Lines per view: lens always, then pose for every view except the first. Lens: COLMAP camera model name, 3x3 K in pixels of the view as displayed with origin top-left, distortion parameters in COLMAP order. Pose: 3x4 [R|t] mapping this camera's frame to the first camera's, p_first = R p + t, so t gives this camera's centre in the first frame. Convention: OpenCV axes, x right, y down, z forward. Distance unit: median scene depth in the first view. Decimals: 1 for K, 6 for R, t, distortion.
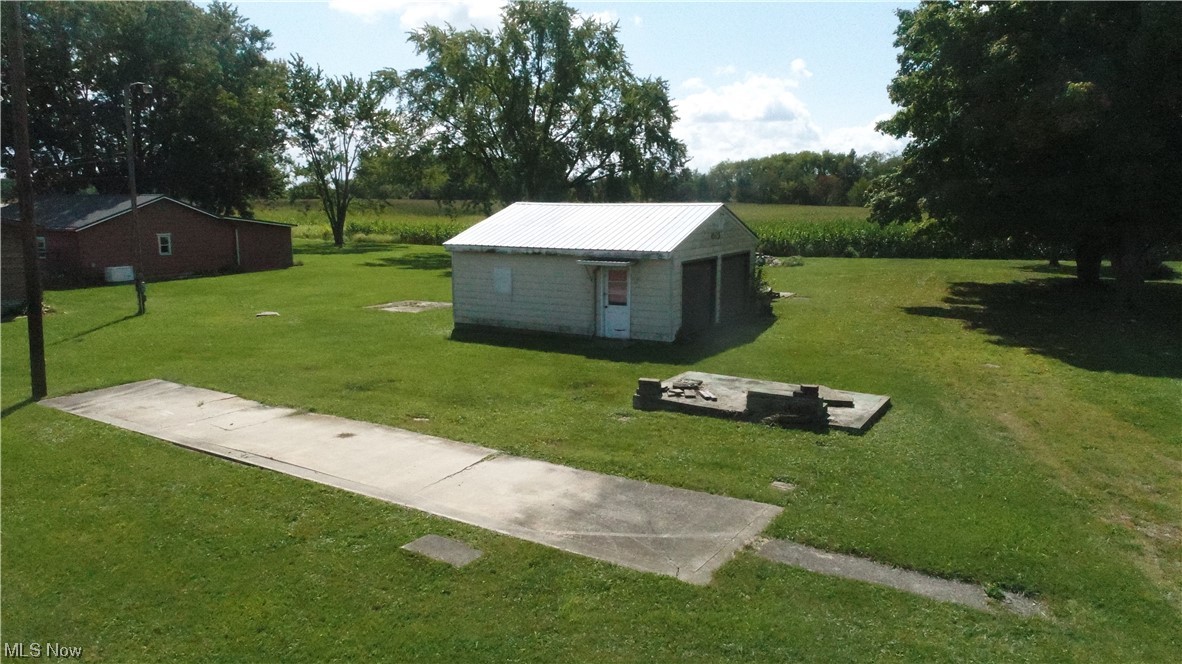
lens RADIAL K [[795.9, 0, 587.5], [0, 795.9, 329.4], [0, 0, 1]] dist [-0.004093, 0.001994]
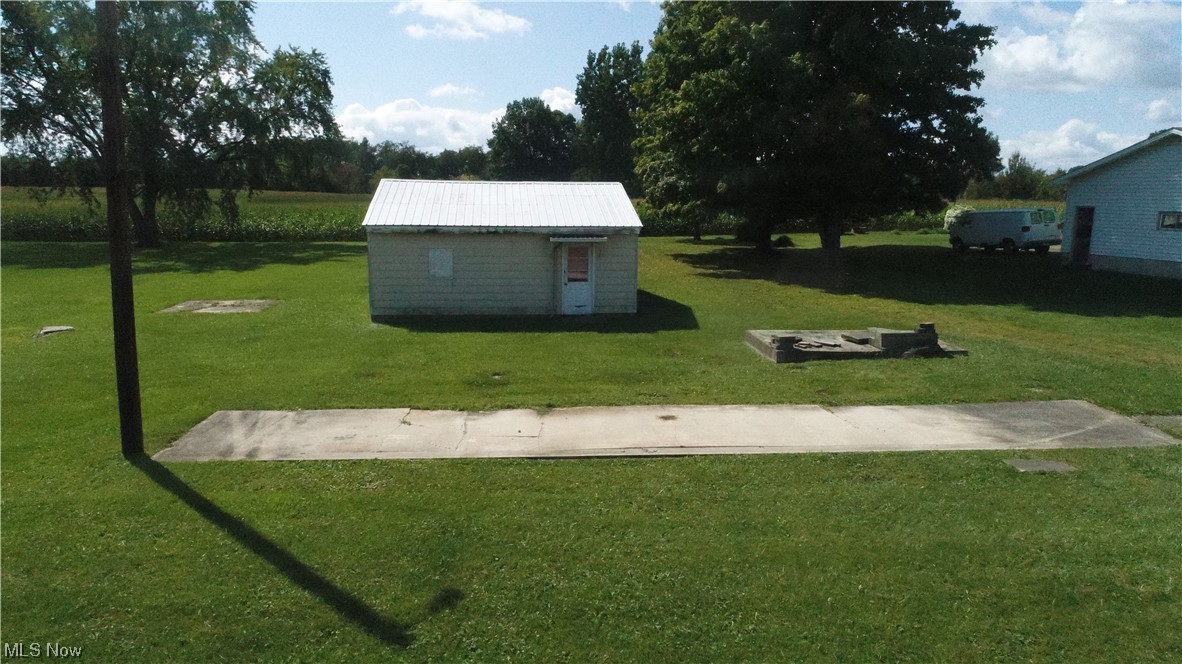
lens RADIAL K [[795.9, 0, 591.9], [0, 795.9, 334.5], [0, 0, 1]] dist [-0.004093, 0.001994]
pose [[0.810057, -0.096519, 0.578353, -0.383957], [0.085121, 0.995267, 0.046873, -0.006708], [-0.580140, 0.011260, 0.814439, 0.120984]]
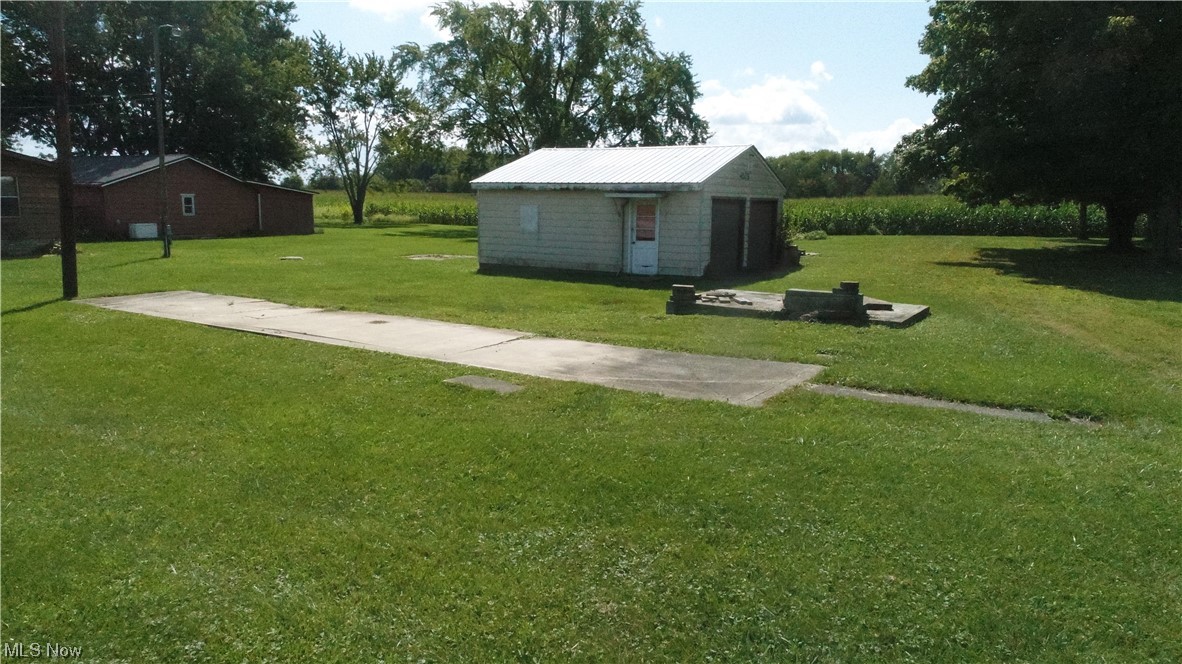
lens RADIAL K [[795.9, 0, 587.6], [0, 795.9, 330.4], [0, 0, 1]] dist [-0.004093, 0.001994]
pose [[0.999738, 0.015405, -0.016930, -0.011251], [-0.015407, 0.999881, -0.000018, 0.058798], [0.016928, 0.000279, 0.999857, 0.006382]]
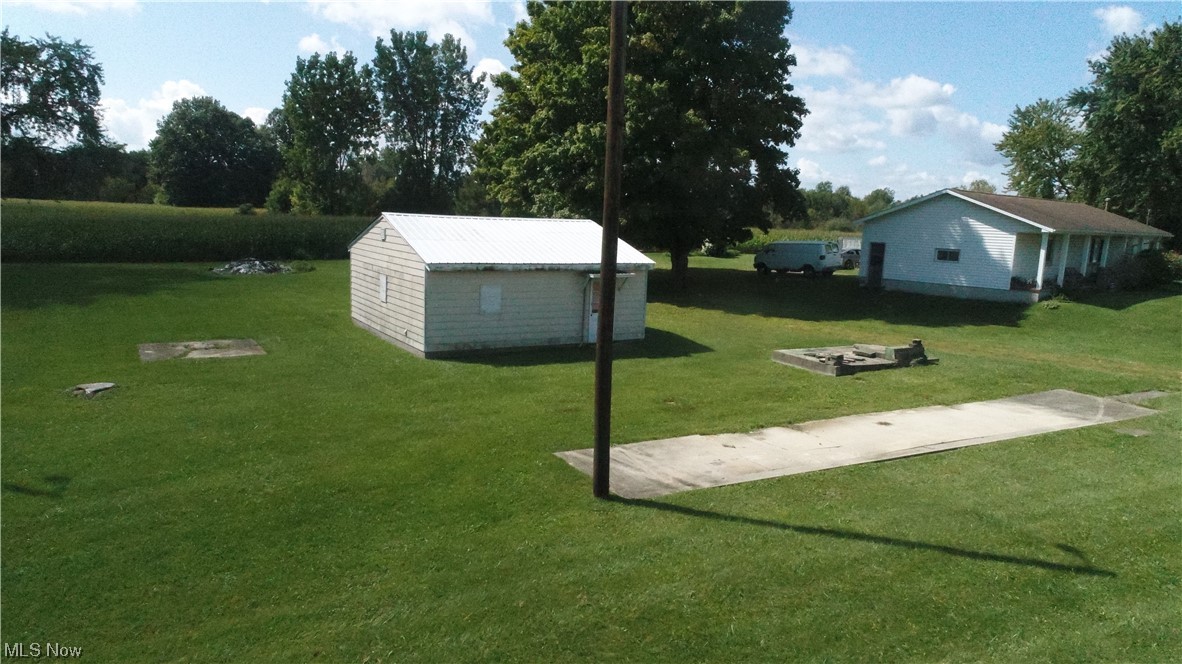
lens RADIAL K [[795.9, 0, 591.5], [0, 795.9, 333.1], [0, 0, 1]] dist [-0.004093, 0.001994]
pose [[0.493734, -0.113239, 0.862209, -0.664814], [0.102149, 0.992174, 0.071814, -0.059356], [-0.863593, 0.052617, 0.501437, 0.324014]]
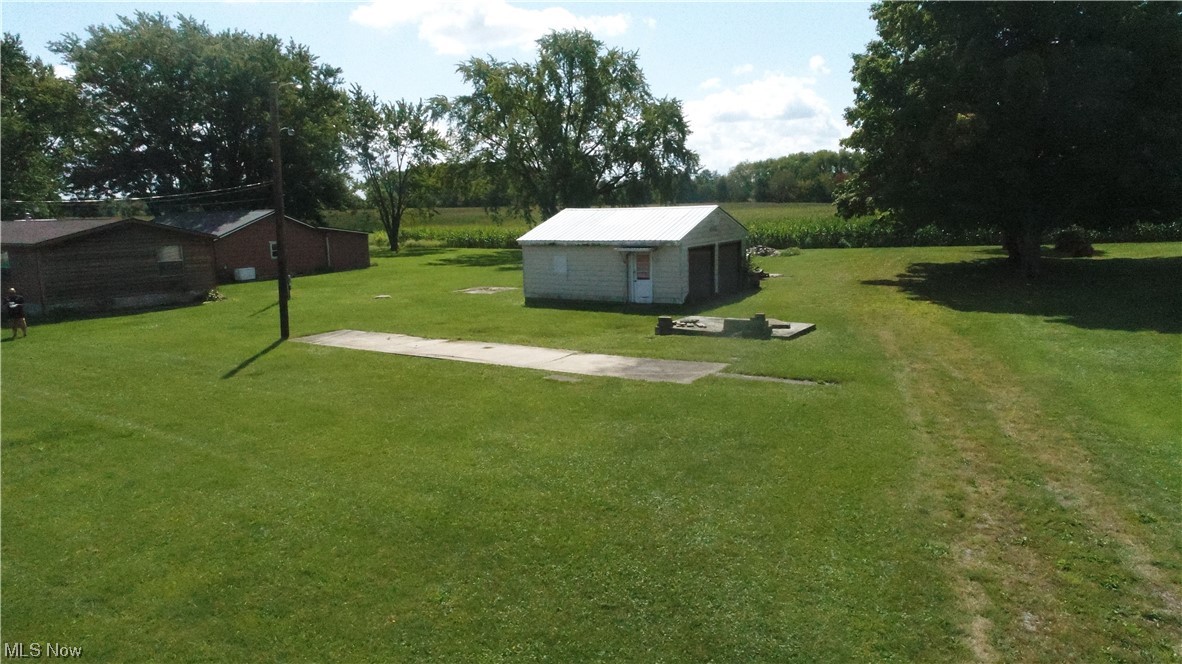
lens RADIAL K [[795.9, 0, 589.4], [0, 795.9, 332.4], [0, 0, 1]] dist [-0.004093, 0.001994]
pose [[0.999336, -0.022815, -0.028413, -0.014670], [0.022796, 0.999740, -0.000988, 0.045063], [0.028428, 0.000340, 0.999596, -0.301076]]
